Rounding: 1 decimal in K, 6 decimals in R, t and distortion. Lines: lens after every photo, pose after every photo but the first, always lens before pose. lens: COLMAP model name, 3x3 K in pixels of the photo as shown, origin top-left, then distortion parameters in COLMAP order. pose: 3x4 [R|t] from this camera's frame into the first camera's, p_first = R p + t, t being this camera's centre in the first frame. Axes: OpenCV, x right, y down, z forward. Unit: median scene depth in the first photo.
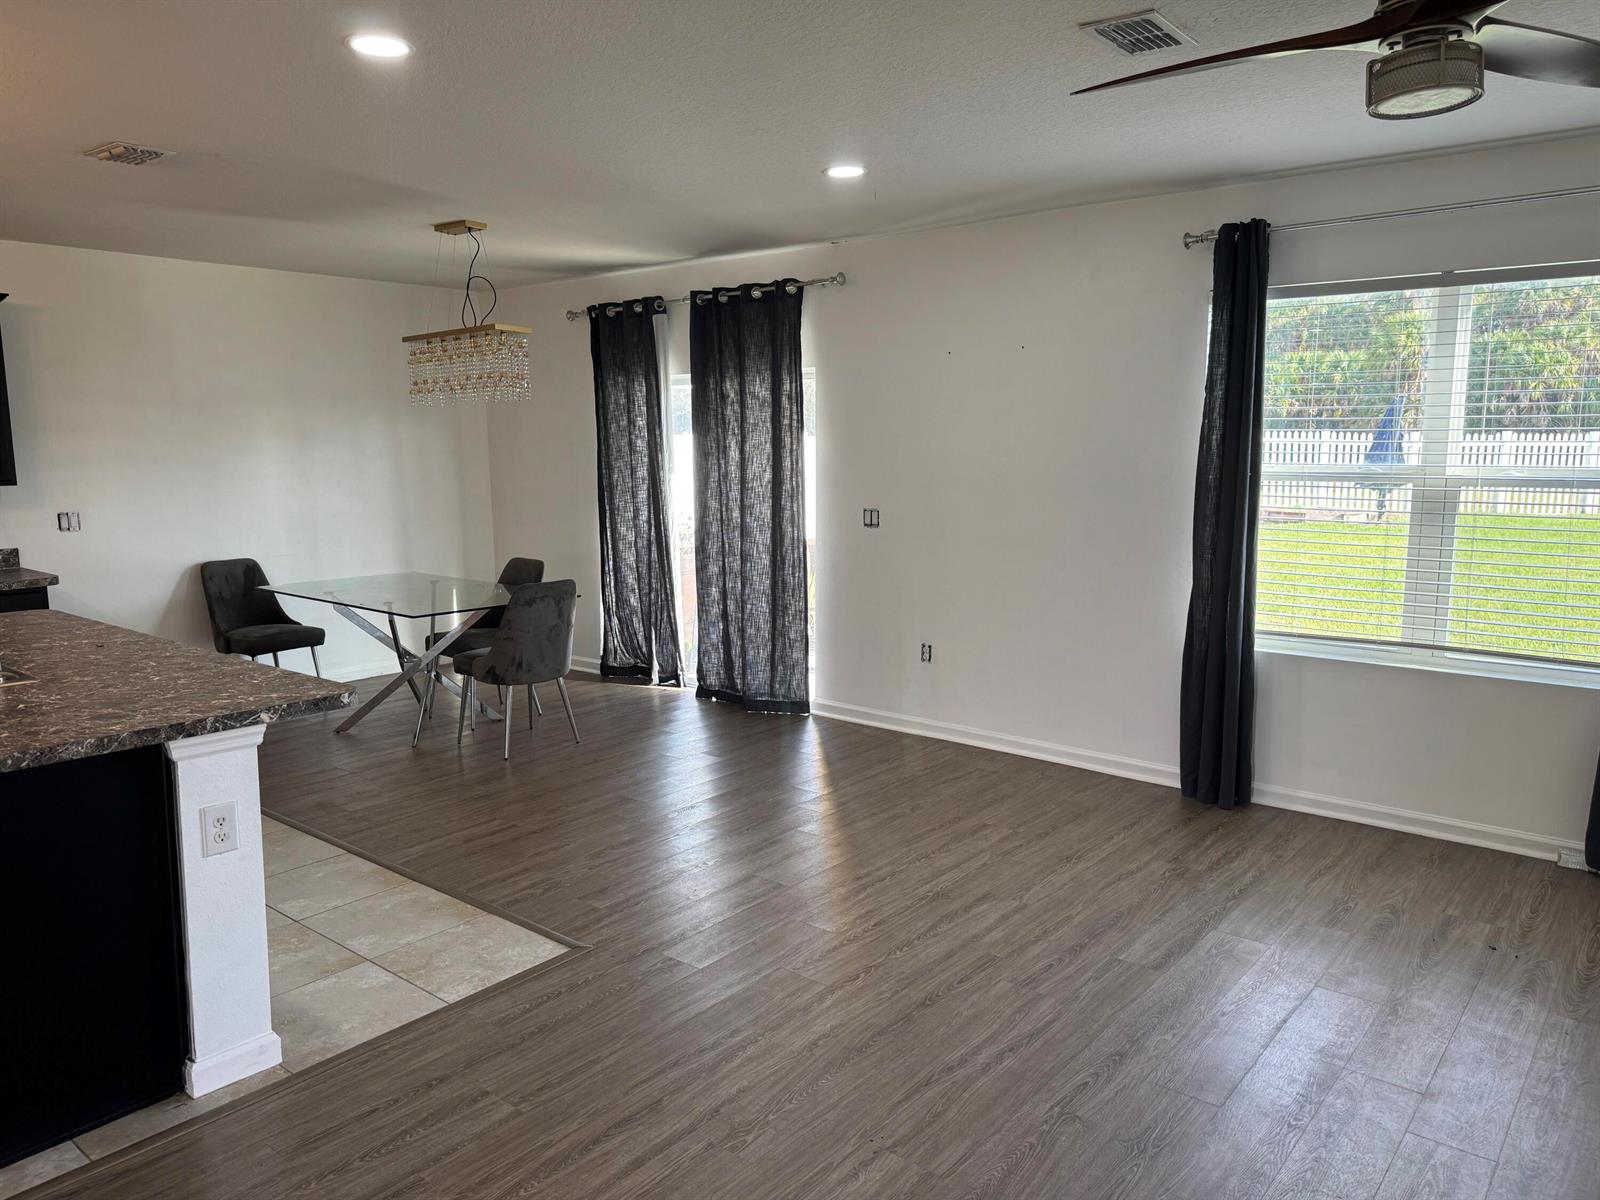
lens RADIAL K [[1116.8, 0, 804.9], [0, 1116.8, 612.3], [0, 0, 1]] dist [0.147954, -0.176948]
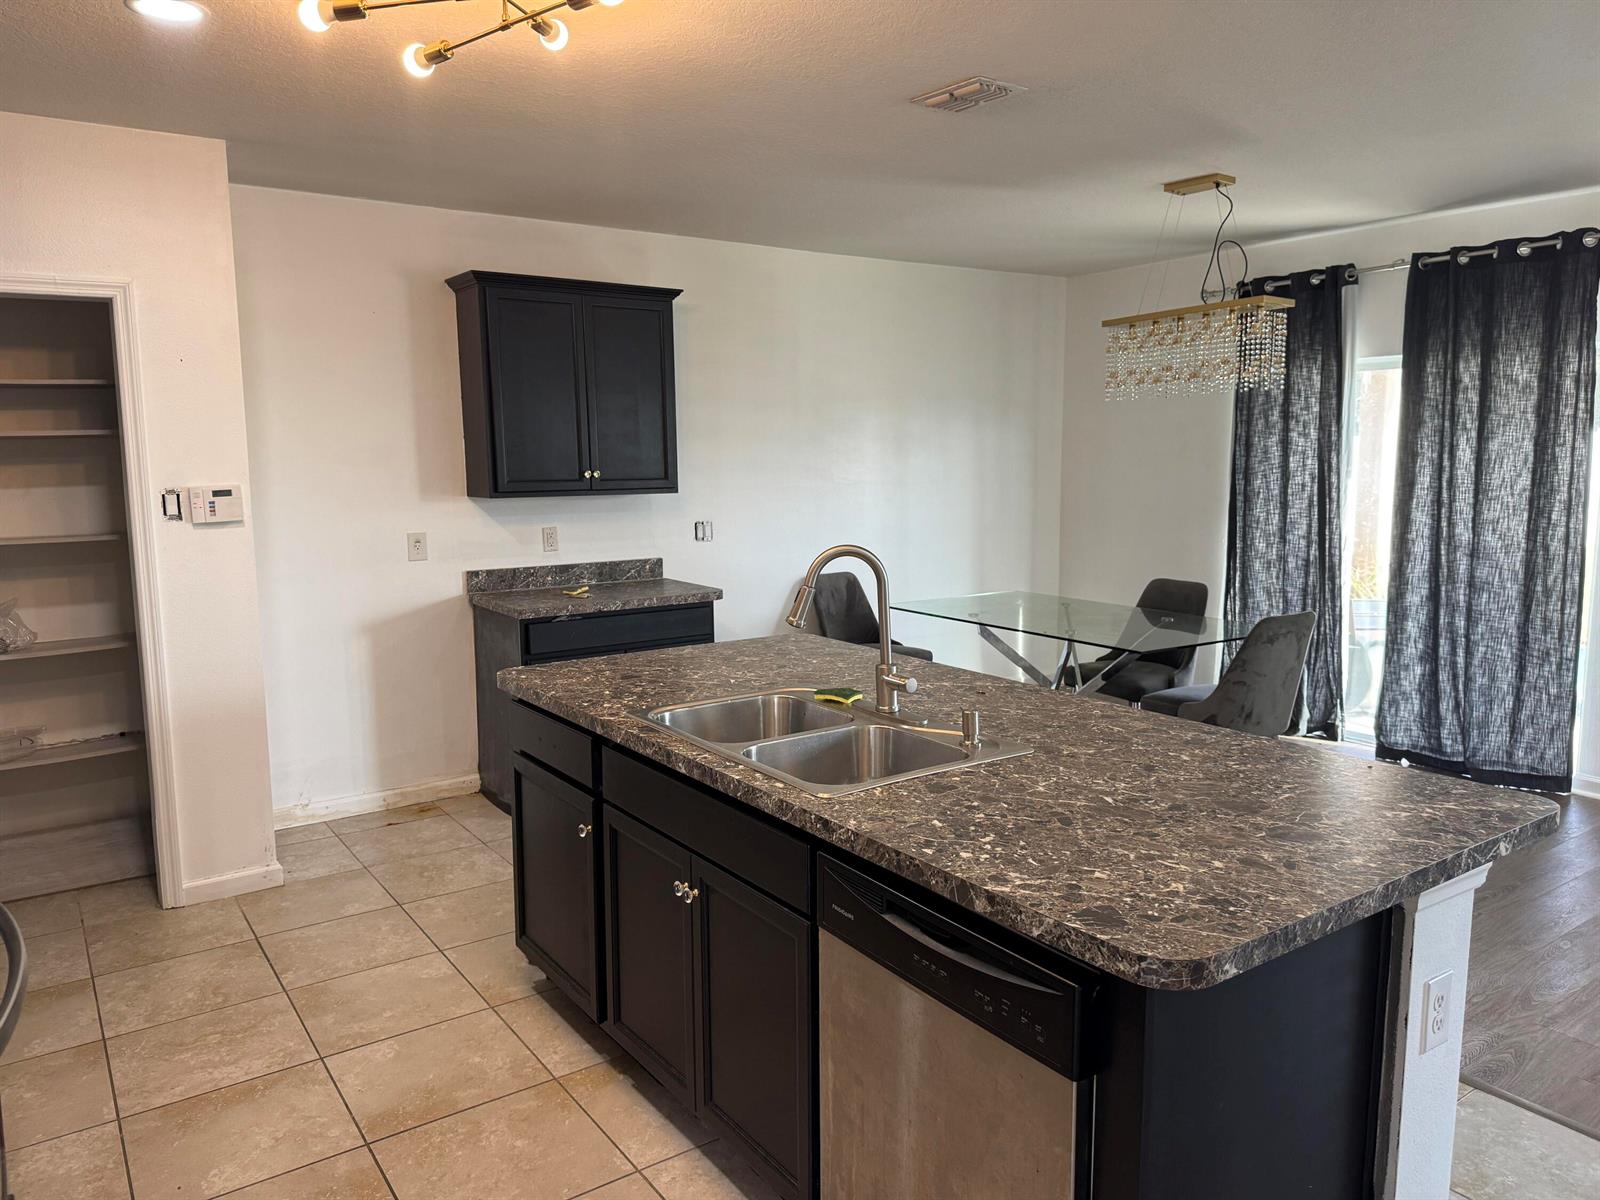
lens RADIAL K [[1145.9, 0, 800.0], [0, 1145.9, 600.0], [0, 0, 1]] dist [0.003045, -0.002598]
pose [[0.962592, 0.031796, -0.269083, -0.293265], [-0.036134, 0.999284, -0.011181, -0.013271], [0.268534, 0.020486, 0.963052, 0.103026]]
